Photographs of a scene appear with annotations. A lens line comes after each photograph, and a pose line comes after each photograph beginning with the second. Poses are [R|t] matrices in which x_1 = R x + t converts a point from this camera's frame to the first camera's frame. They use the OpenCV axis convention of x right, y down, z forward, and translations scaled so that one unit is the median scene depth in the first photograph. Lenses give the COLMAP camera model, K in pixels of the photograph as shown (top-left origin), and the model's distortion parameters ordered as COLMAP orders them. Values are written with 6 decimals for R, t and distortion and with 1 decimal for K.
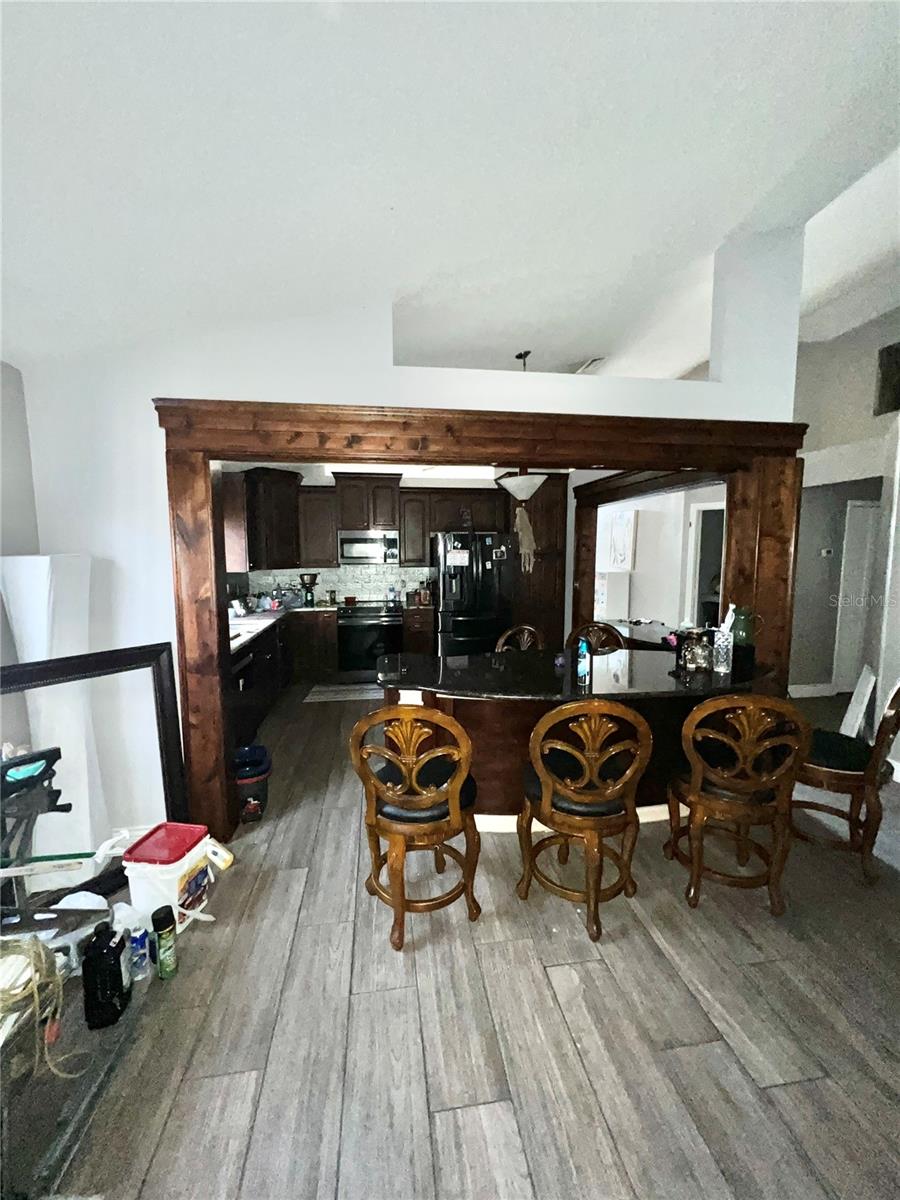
lens RADIAL K [[481.8, 0, 447.3], [0, 481.8, 599.1], [0, 0, 1]] dist [-0.003206, 0.000030]
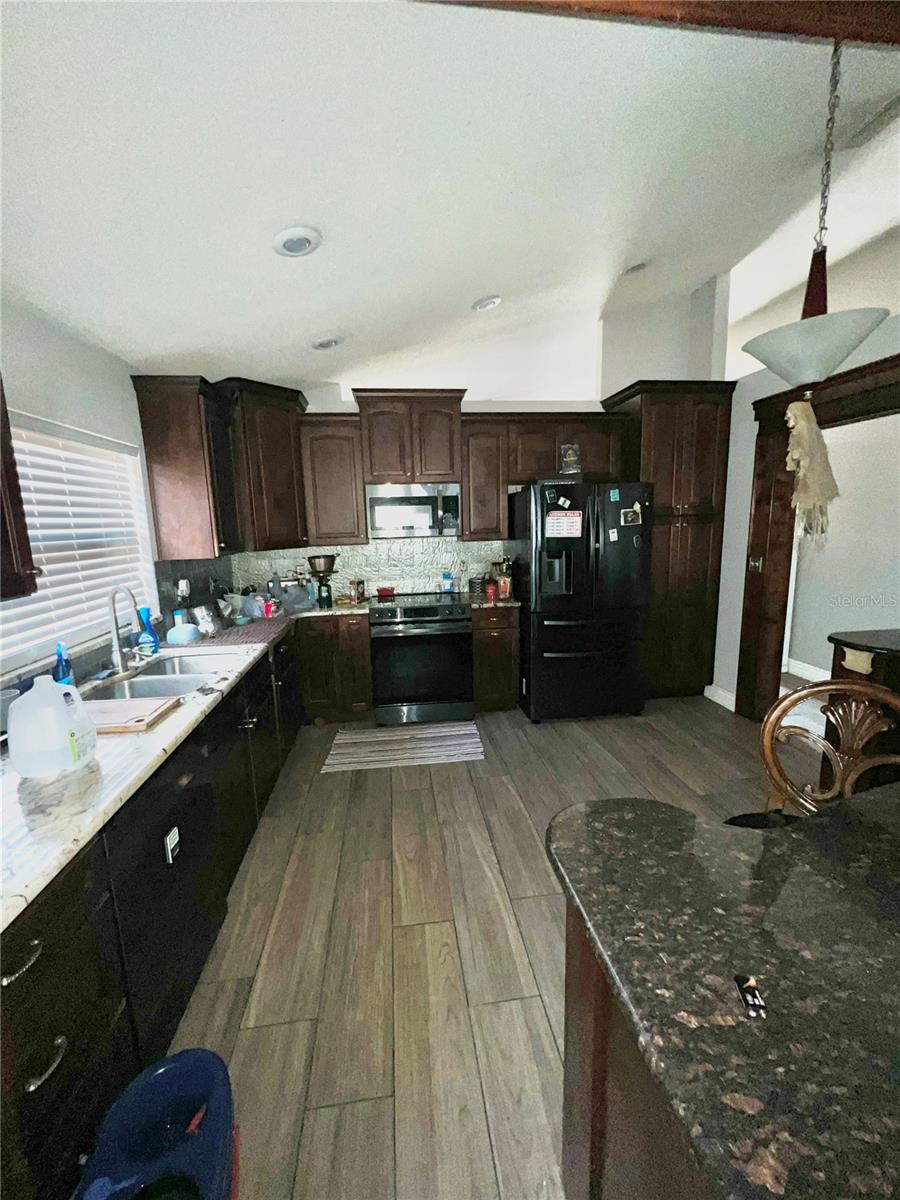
lens RADIAL K [[481.8, 0, 447.3], [0, 481.8, 599.1], [0, 0, 1]] dist [-0.003206, 0.000030]
pose [[0.999580, -0.021167, -0.019770, -0.111575], [0.022320, 0.997947, 0.060031, -0.029602], [0.018458, -0.060447, 0.998001, 0.366594]]
